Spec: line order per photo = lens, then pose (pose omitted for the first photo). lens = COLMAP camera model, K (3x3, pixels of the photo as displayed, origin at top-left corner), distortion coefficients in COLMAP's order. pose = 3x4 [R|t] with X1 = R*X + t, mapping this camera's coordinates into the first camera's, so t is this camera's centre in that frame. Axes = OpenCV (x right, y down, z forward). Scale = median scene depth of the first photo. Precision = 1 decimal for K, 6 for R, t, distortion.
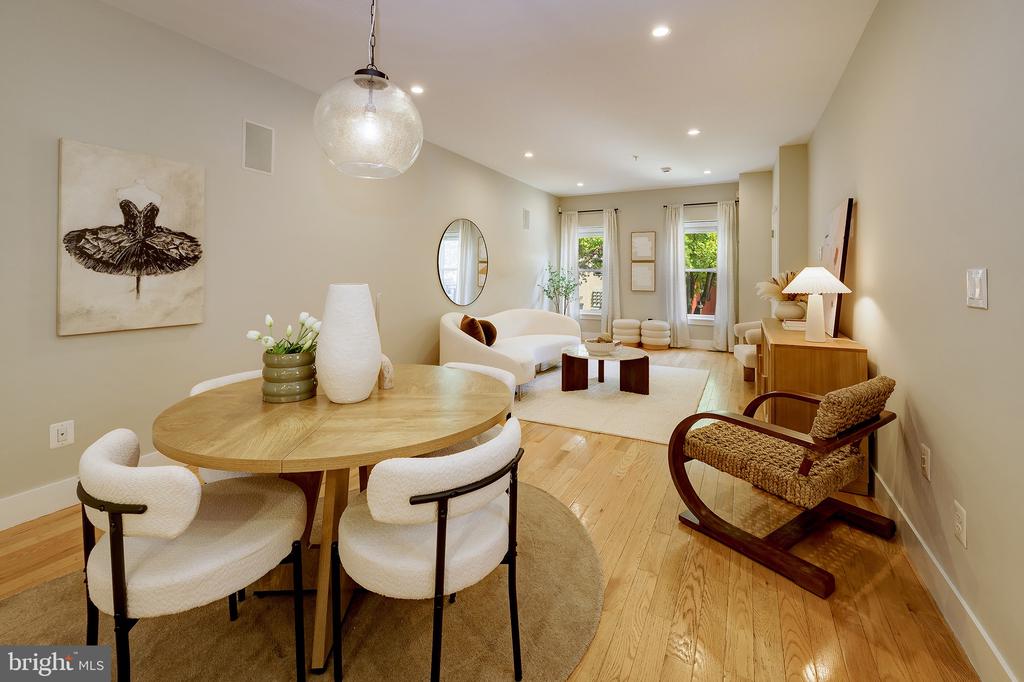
lens RADIAL K [[425.4, 0, 502.4], [0, 425.4, 270.7], [0, 0, 1]] dist [0.002905, -0.000194]
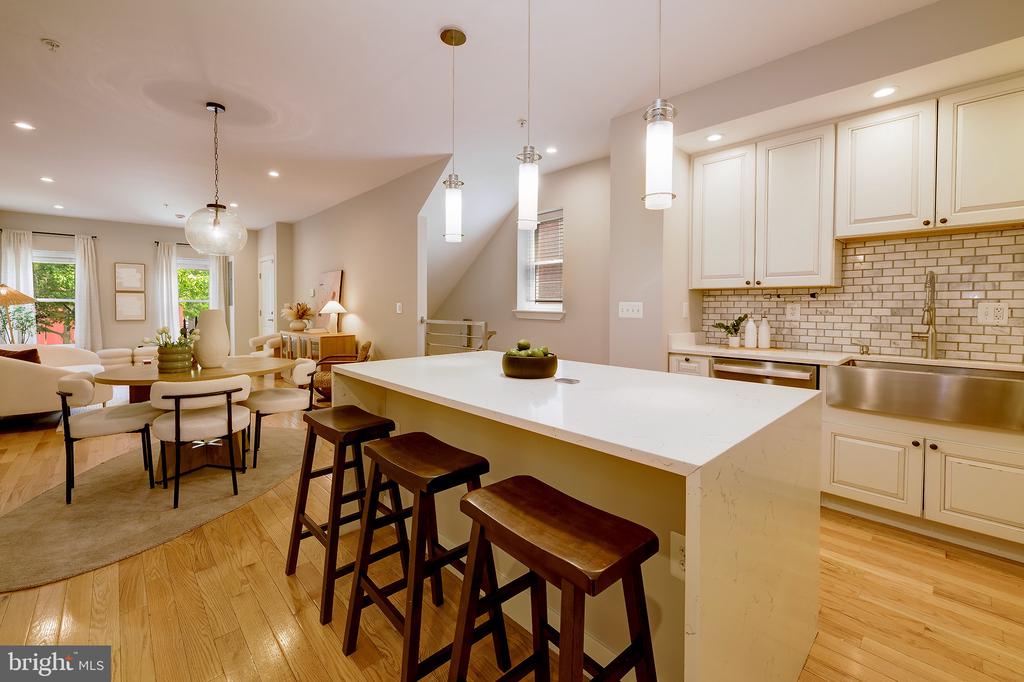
lens RADIAL K [[425.4, 0, 516.2], [0, 425.4, 314.5], [0, 0, 1]] dist [0.002905, -0.000194]
pose [[0.290824, -0.023175, 0.956496, -0.414319], [-0.007641, 0.999618, 0.026543, -0.001448], [-0.956746, -0.015028, 0.290536, -0.214277]]
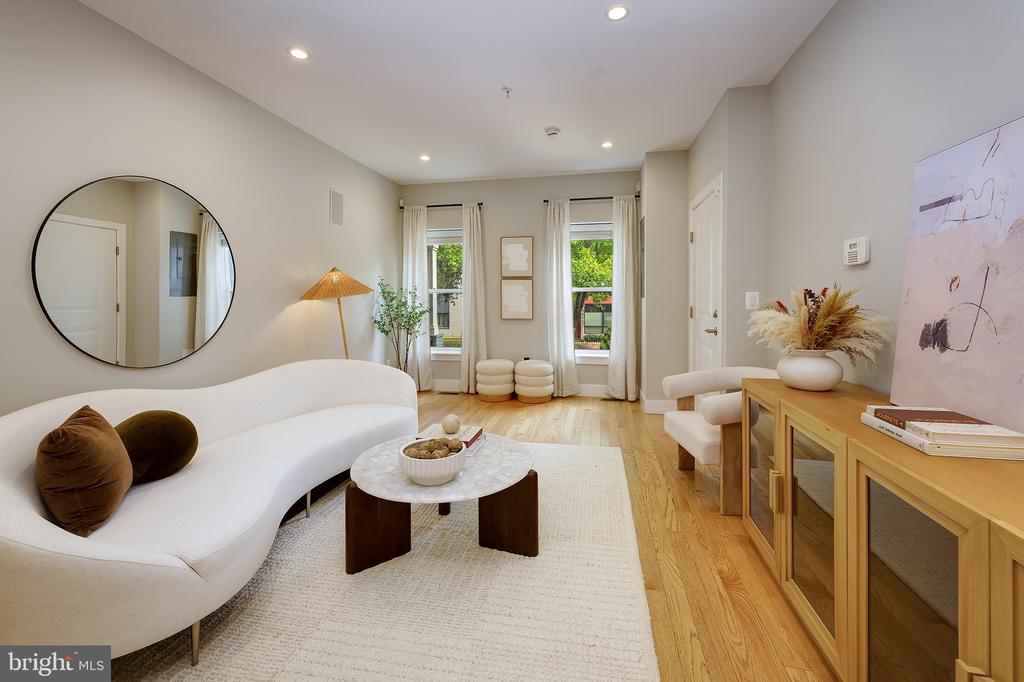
lens RADIAL K [[425.4, 0, 504.1], [0, 425.4, 299.8], [0, 0, 1]] dist [0.002905, -0.000194]
pose [[0.955570, -0.009677, 0.294605, 0.104678], [0.005812, 0.999885, 0.013990, 0.004611], [-0.294706, -0.011656, 0.955517, 0.341958]]
